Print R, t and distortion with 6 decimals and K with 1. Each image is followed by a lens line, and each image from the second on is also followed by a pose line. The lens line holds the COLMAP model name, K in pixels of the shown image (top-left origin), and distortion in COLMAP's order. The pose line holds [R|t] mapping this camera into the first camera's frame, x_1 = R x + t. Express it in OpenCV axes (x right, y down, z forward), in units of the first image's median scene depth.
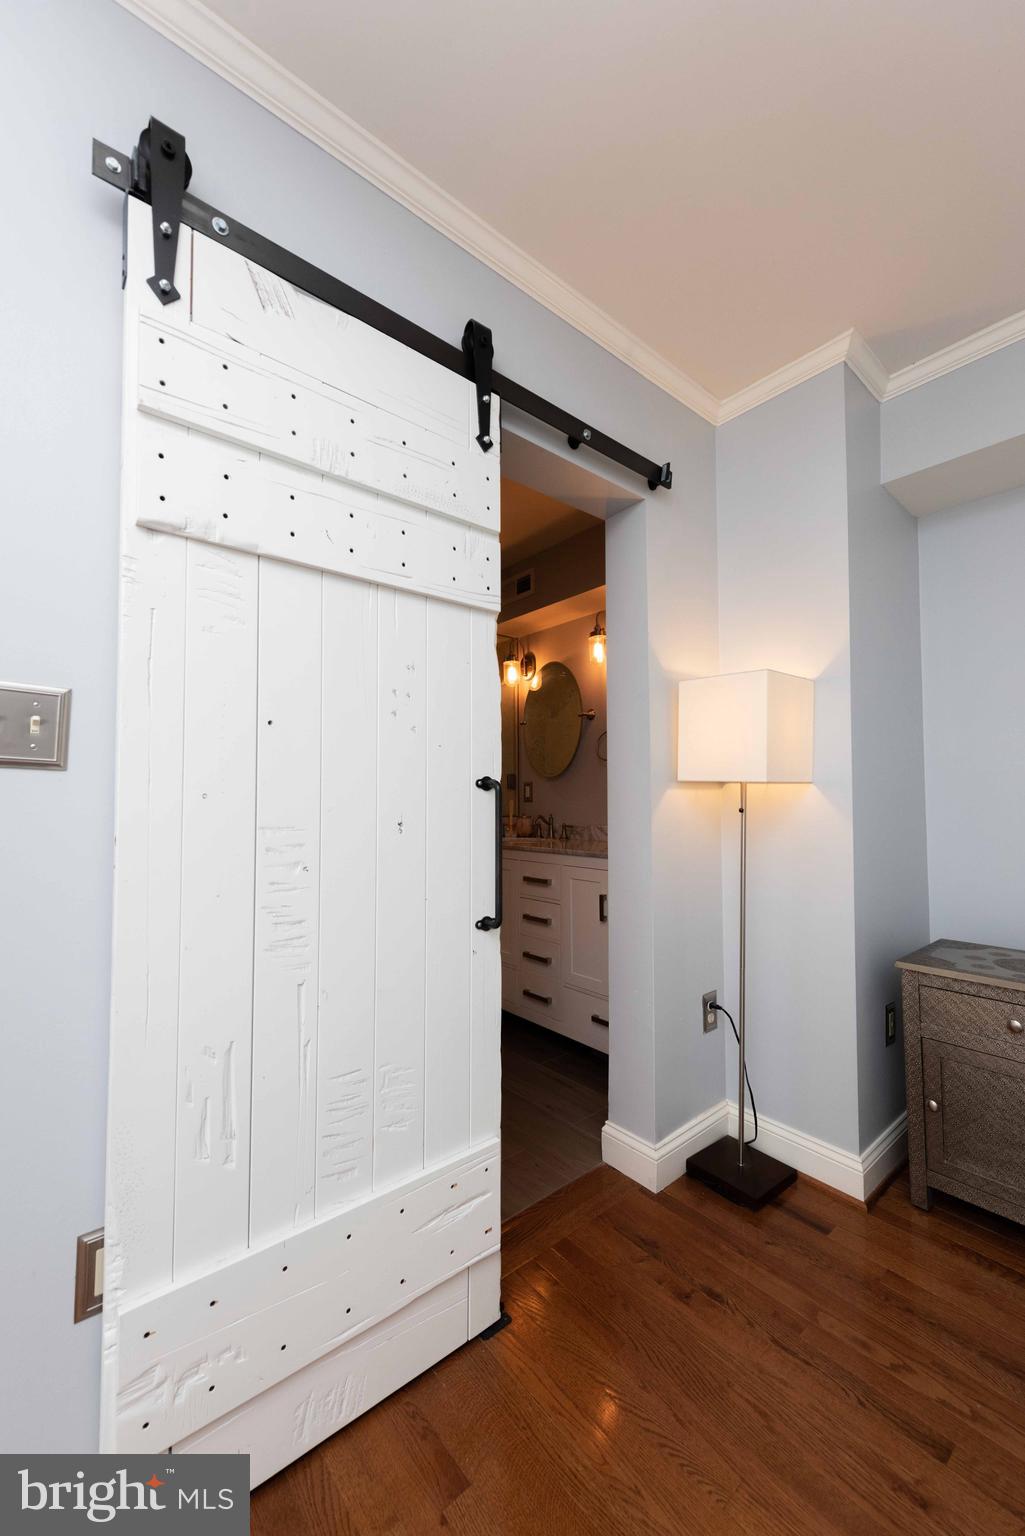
lens RADIAL K [[607.5, 0, 512.5], [0, 607.5, 768.0], [0, 0, 1]] dist [0.002487, -0.000025]
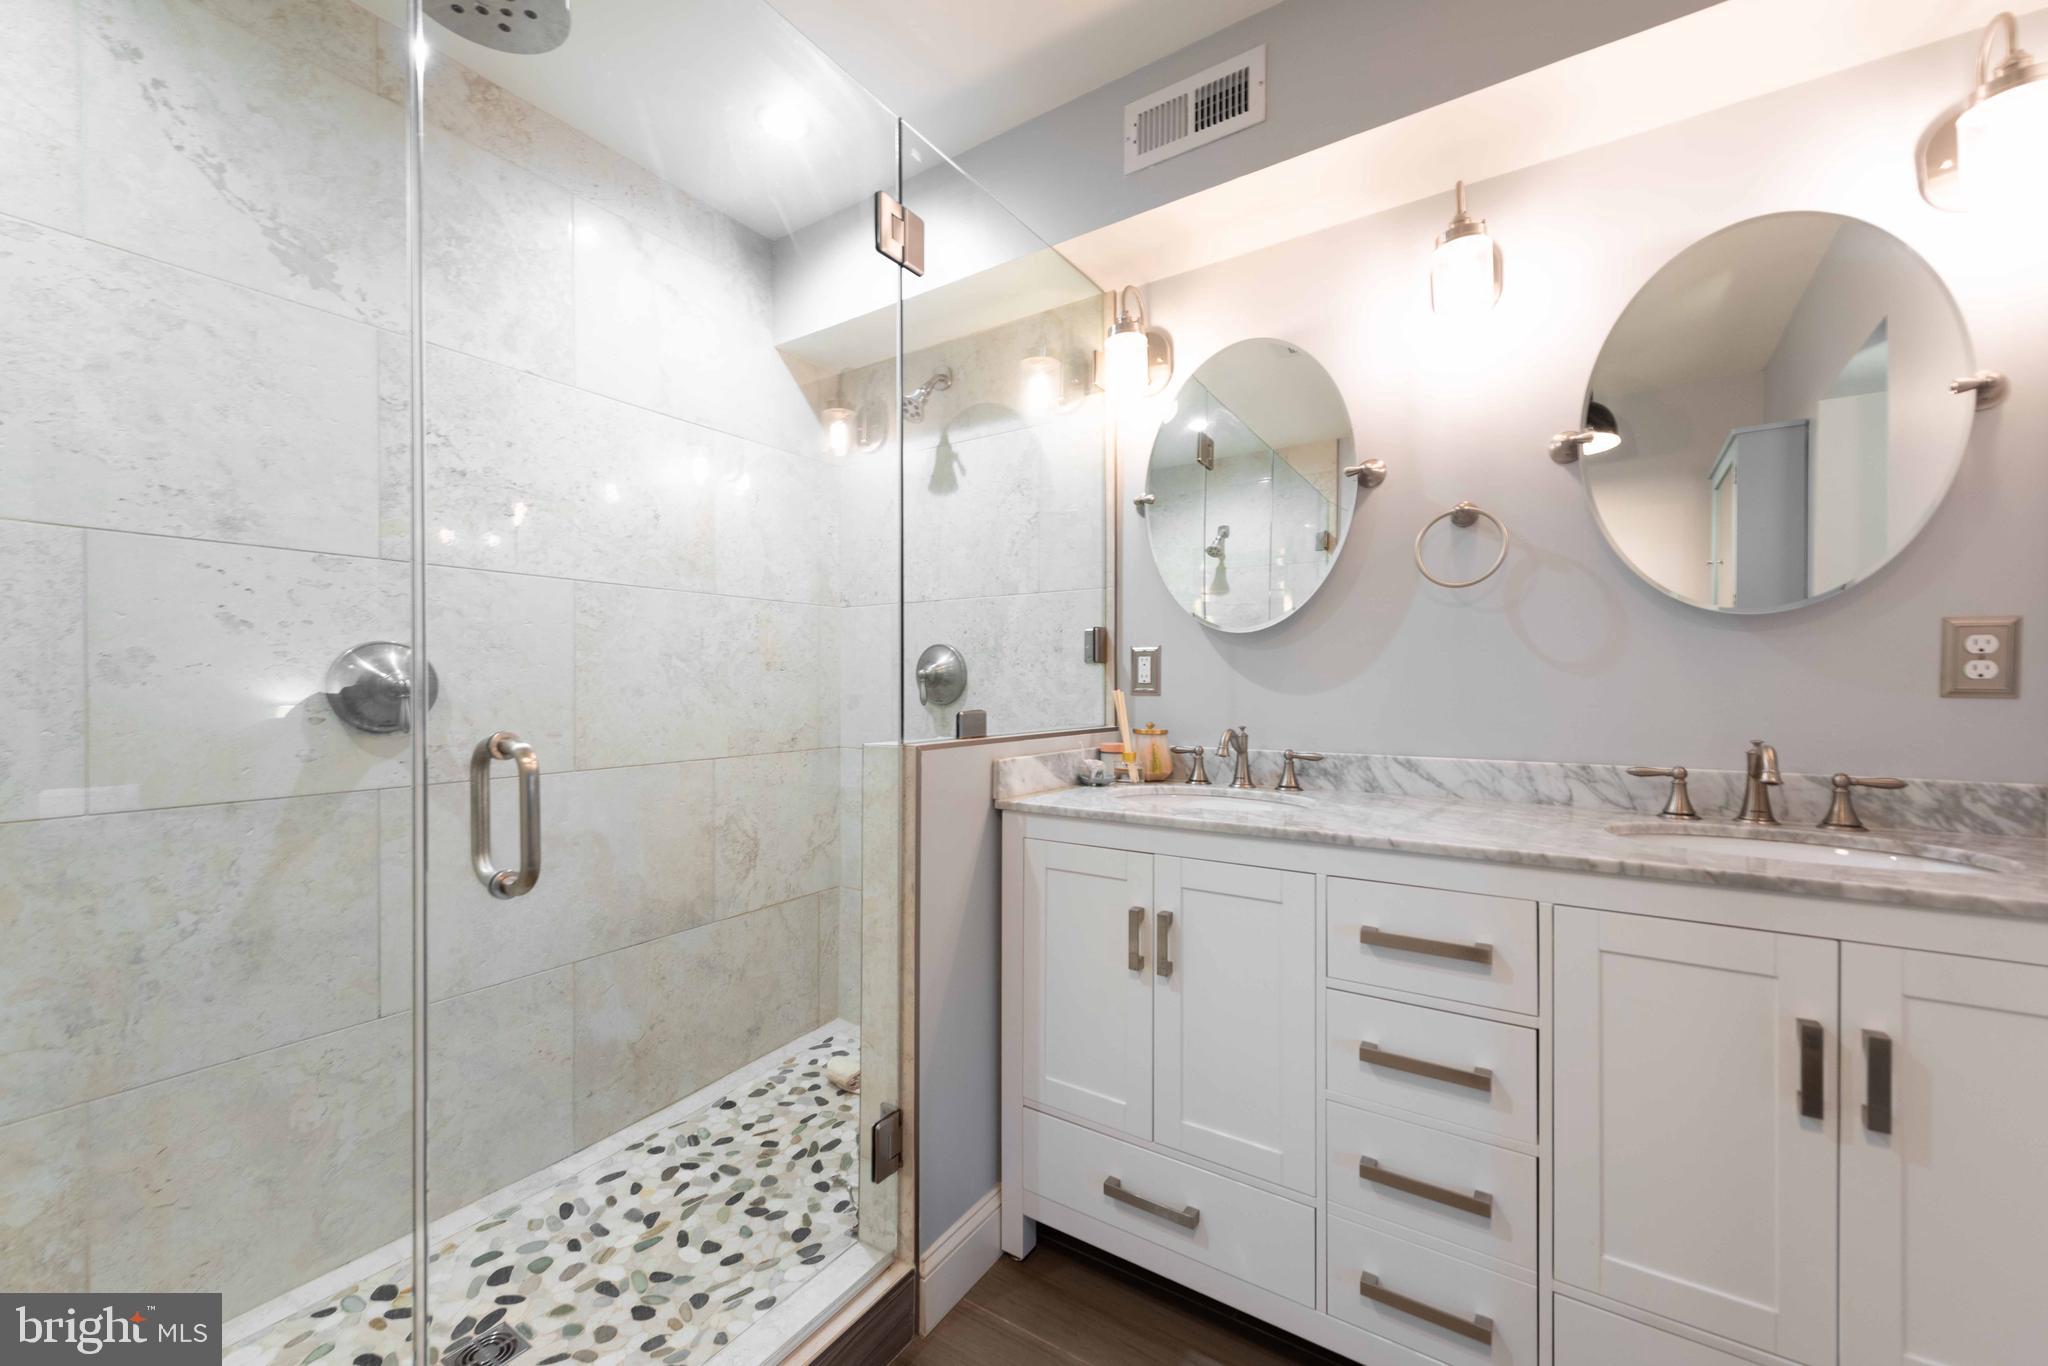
lens RADIAL K [[809.9, 0, 1014.4], [0, 809.9, 686.7], [0, 0, 1]] dist [0.002487, -0.000025]
pose [[0.961830, 0.011577, 0.273404, -0.228712], [-0.021884, 0.999159, 0.034680, 0.036140], [-0.272773, -0.039339, 0.961274, 0.545846]]
